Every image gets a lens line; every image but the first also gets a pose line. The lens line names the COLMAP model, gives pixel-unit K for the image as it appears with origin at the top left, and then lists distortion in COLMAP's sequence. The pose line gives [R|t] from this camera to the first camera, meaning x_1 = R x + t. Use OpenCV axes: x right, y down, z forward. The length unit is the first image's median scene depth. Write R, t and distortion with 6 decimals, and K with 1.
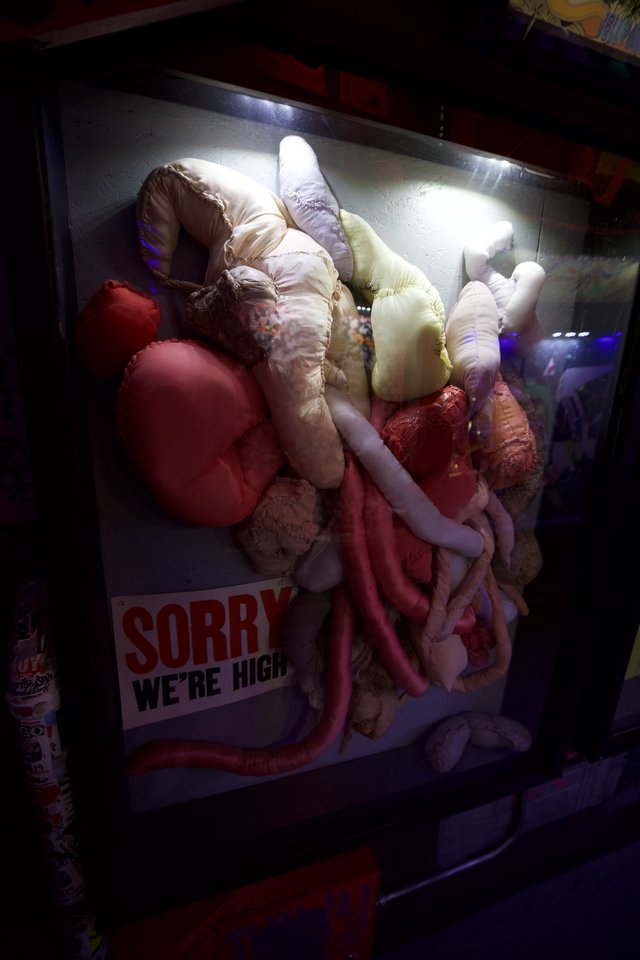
lens RADIAL K [[412.9, 0, 309.2], [0, 412.9, 482.9], [0, 0, 1]] dist [-0.048868, 0.015428]
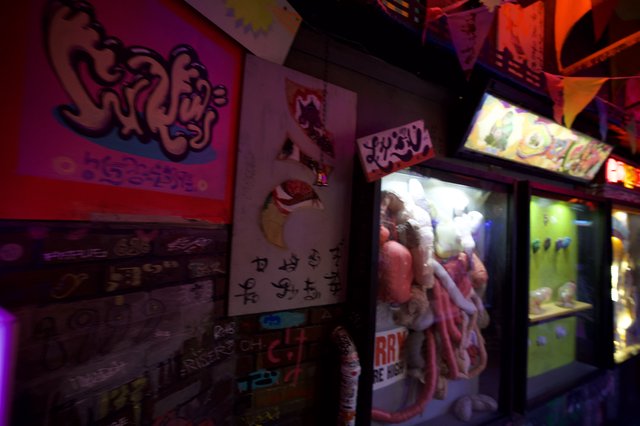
lens RADIAL K [[275.3, 0, 317.5], [0, 275.3, 210.0], [0, 0, 1]] dist [-0.048868, 0.015428]
pose [[0.987110, 0.030823, 0.157046, -0.901594], [0.016706, 0.956073, -0.292651, 0.026388], [-0.159168, 0.291502, 0.943235, -0.719514]]
